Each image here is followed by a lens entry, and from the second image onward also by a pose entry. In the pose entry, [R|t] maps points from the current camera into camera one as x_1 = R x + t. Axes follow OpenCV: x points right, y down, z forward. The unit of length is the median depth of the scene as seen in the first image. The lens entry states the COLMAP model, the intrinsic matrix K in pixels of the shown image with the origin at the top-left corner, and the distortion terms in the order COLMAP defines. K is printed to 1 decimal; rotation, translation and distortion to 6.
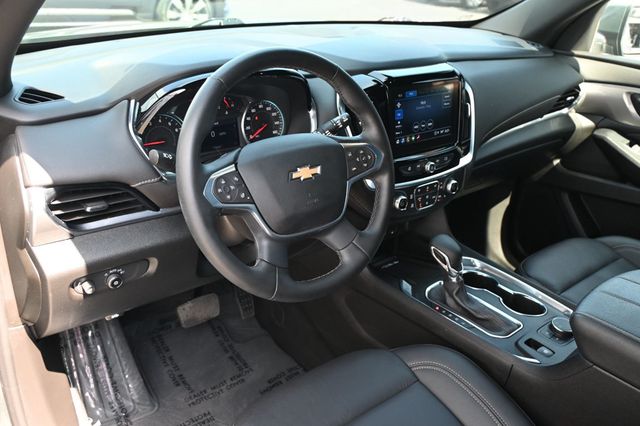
lens RADIAL K [[526.0, 0, 315.9], [0, 526.0, 213.0], [0, 0, 1]] dist [0.004250, -0.007772]
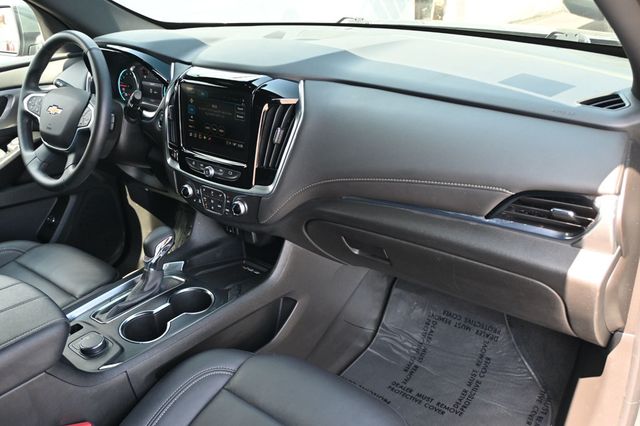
lens RADIAL K [[567.4, 0, 314.5], [0, 567.4, 213.3], [0, 0, 1]] dist [-0.009011, -0.006563]
pose [[0.199514, 0.366789, -0.908658, 1.362911], [-0.351043, 0.892508, 0.283192, -0.422422], [0.914857, 0.262477, 0.306827, 0.950947]]
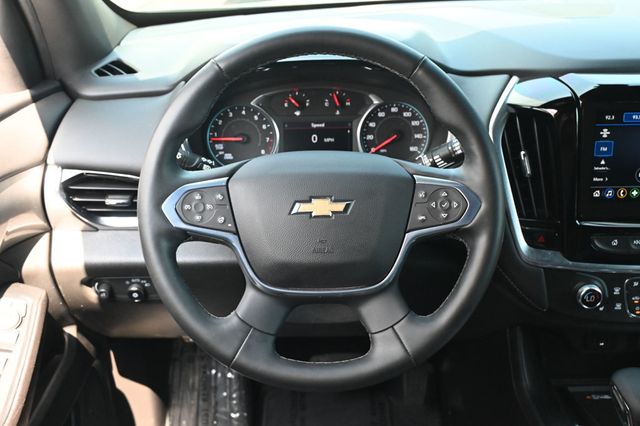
lens RADIAL K [[701.6, 0, 342.0], [0, 701.6, 213.6], [0, 0, 1]] dist [0.020569, 0.000000]
pose [[0.807297, 0.190806, -0.558449, 0.384427], [-0.217055, 0.975961, 0.019683, -0.069218], [0.548780, 0.105324, 0.829306, 0.193591]]
